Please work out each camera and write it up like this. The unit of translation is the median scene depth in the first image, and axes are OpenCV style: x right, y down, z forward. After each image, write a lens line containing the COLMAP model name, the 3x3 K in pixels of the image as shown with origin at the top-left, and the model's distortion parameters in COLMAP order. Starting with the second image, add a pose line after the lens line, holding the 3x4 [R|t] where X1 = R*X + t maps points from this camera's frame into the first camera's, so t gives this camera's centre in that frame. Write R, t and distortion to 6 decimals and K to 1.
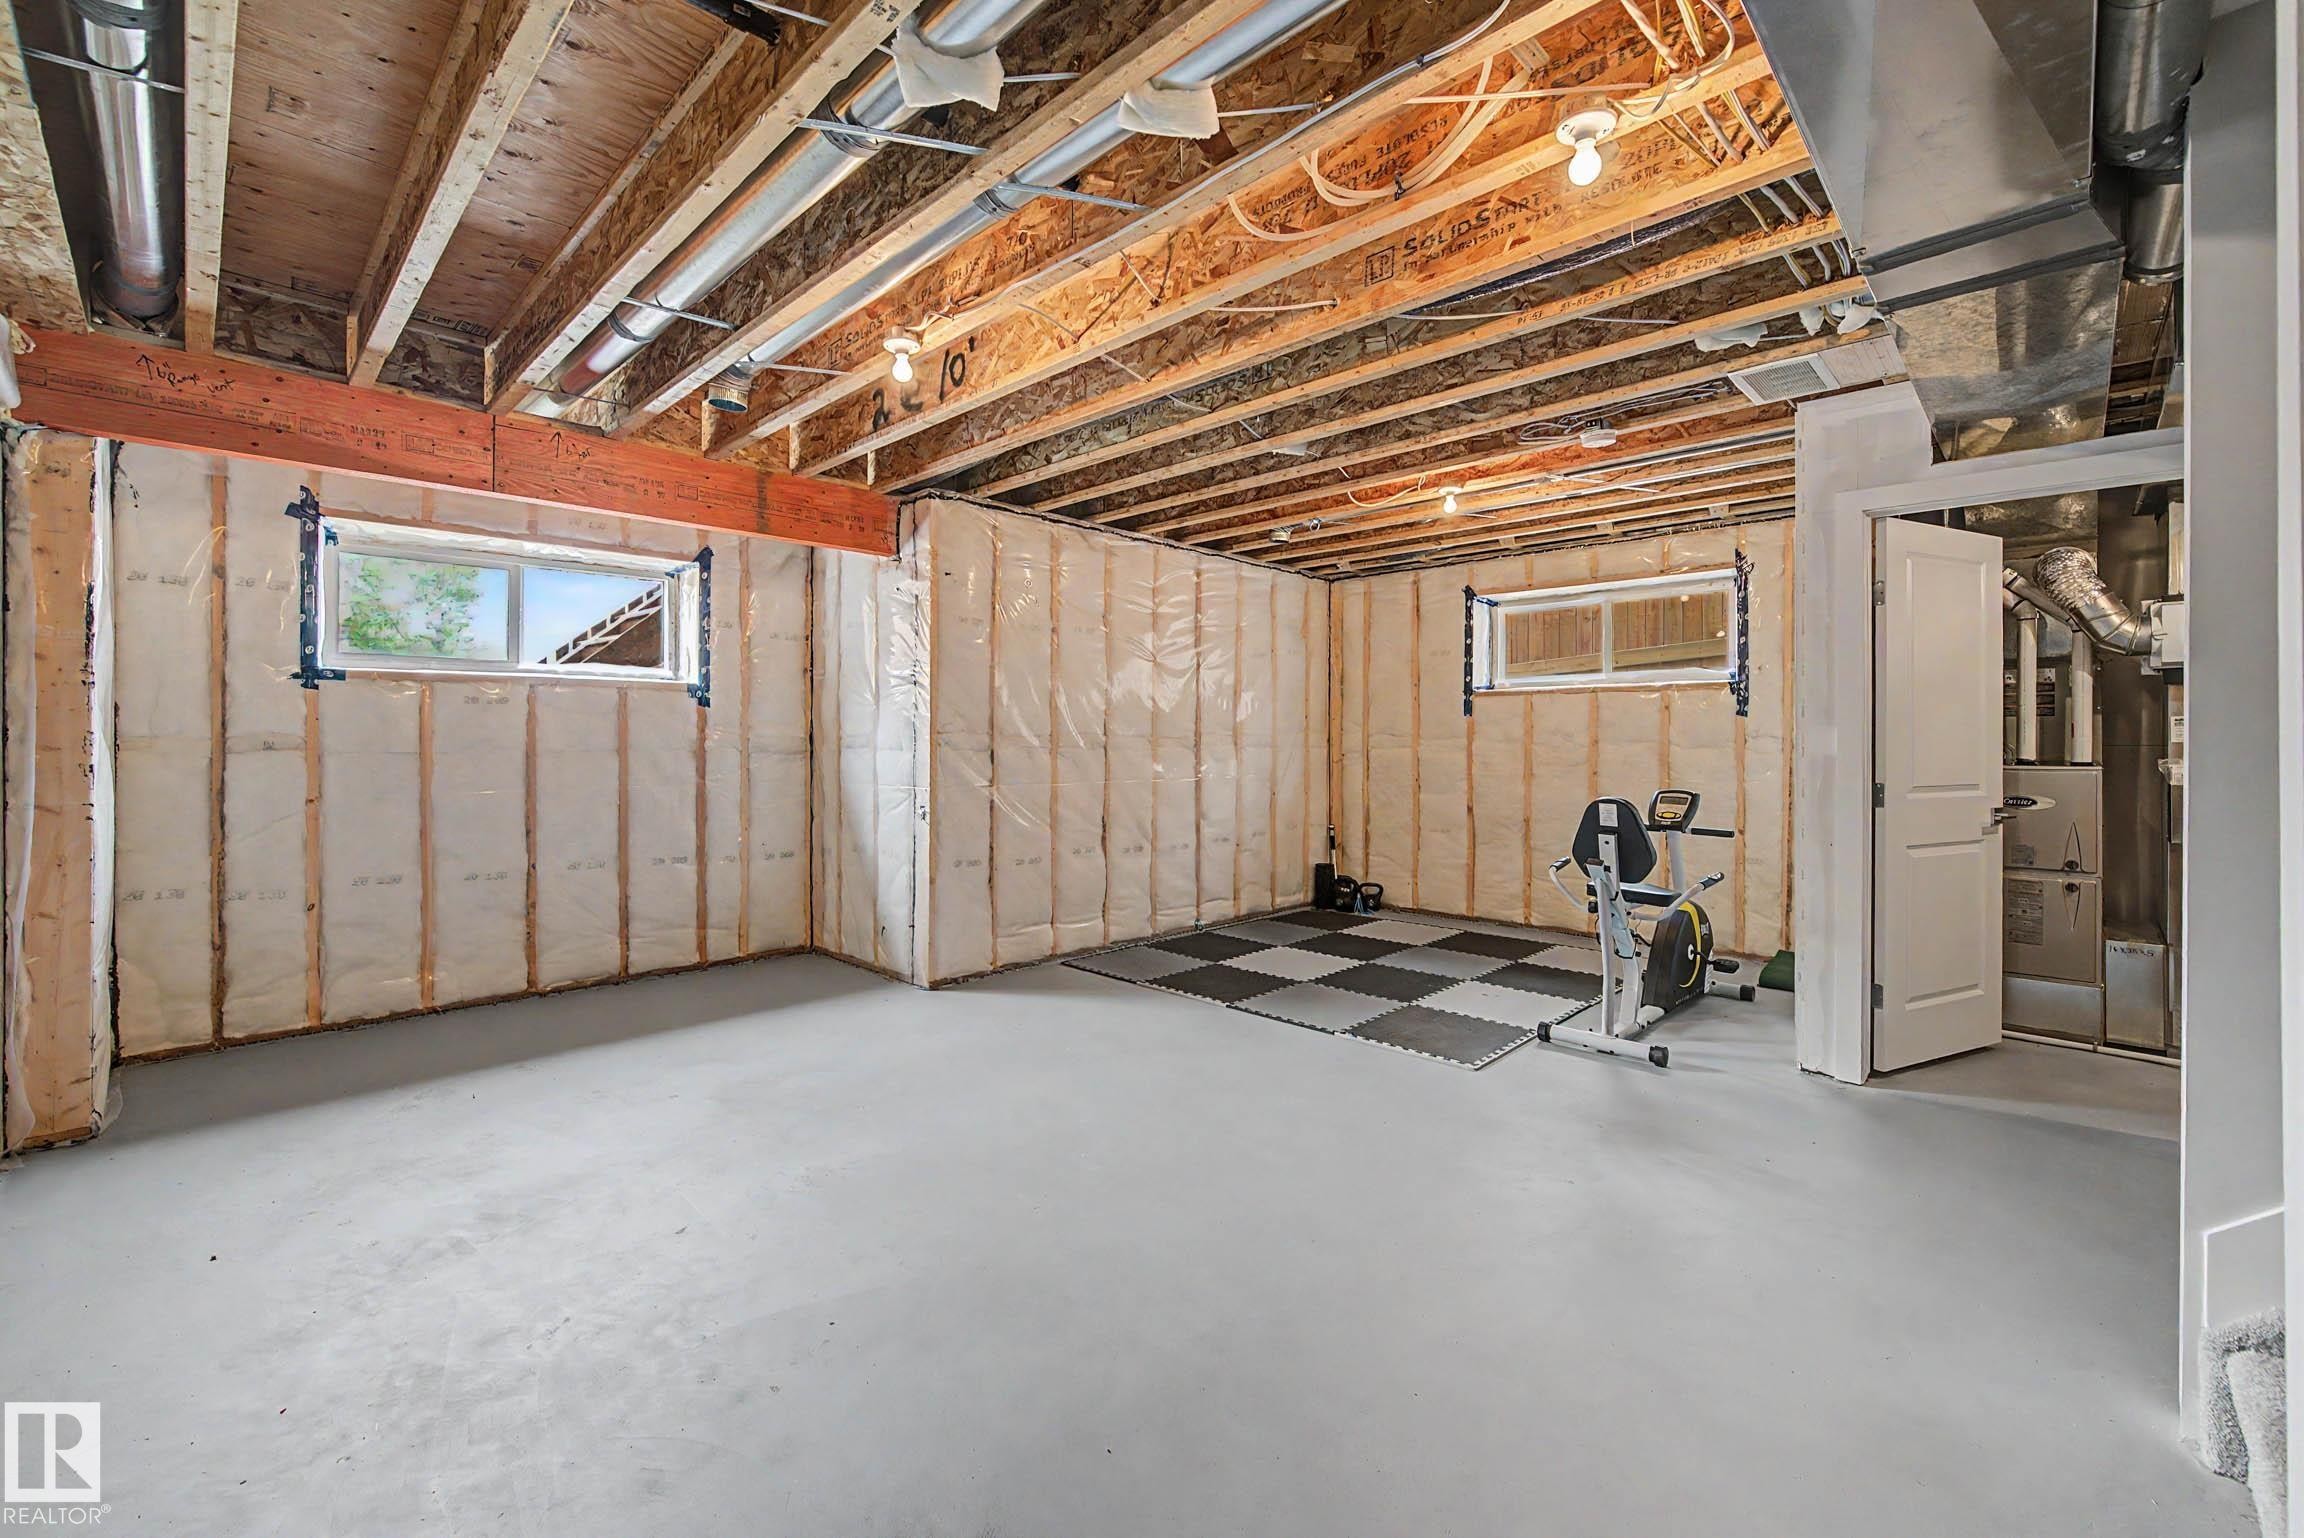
lens RADIAL K [[941.4, 0, 1152.6], [0, 941.4, 751.2], [0, 0, 1]] dist [-0.012718, 0.000425]
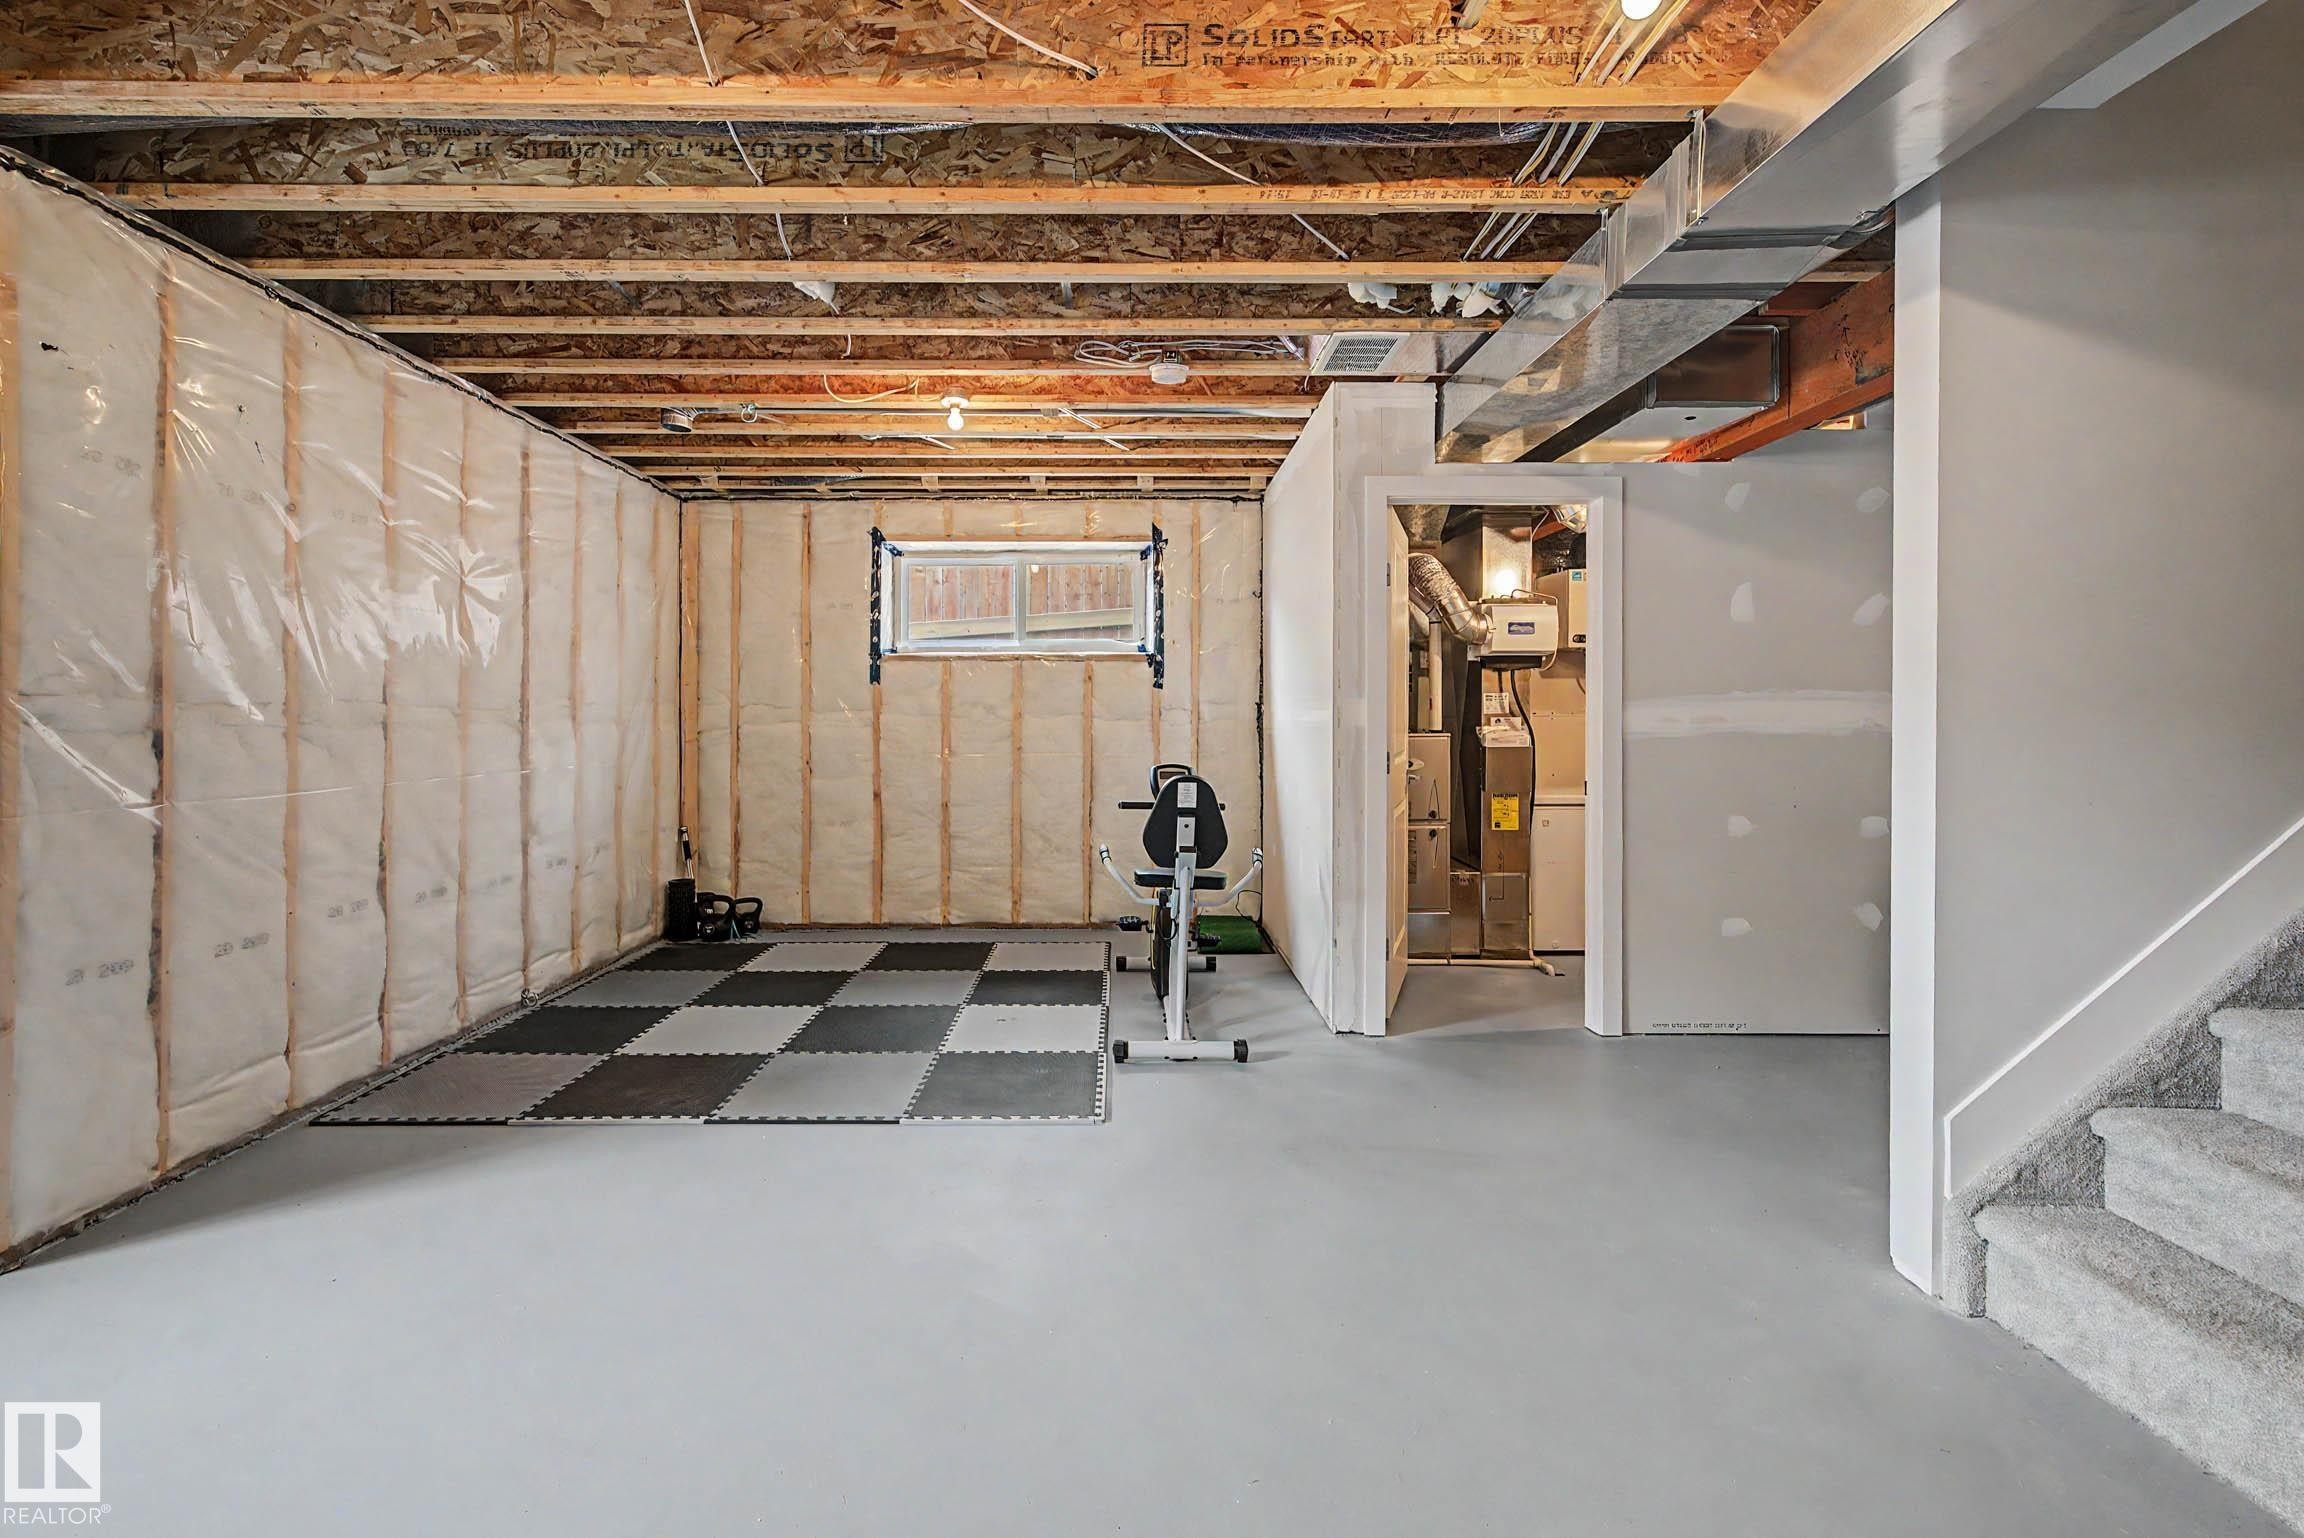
lens RADIAL K [[1020.8, 0, 1144.6], [0, 1020.8, 727.2], [0, 0, 1]] dist [0.004363, 0.000635]
pose [[0.714307, -0.009542, 0.699767, -0.159349], [0.008713, 0.999951, 0.004741, -0.001530], [-0.699778, 0.002710, 0.714355, 0.230052]]
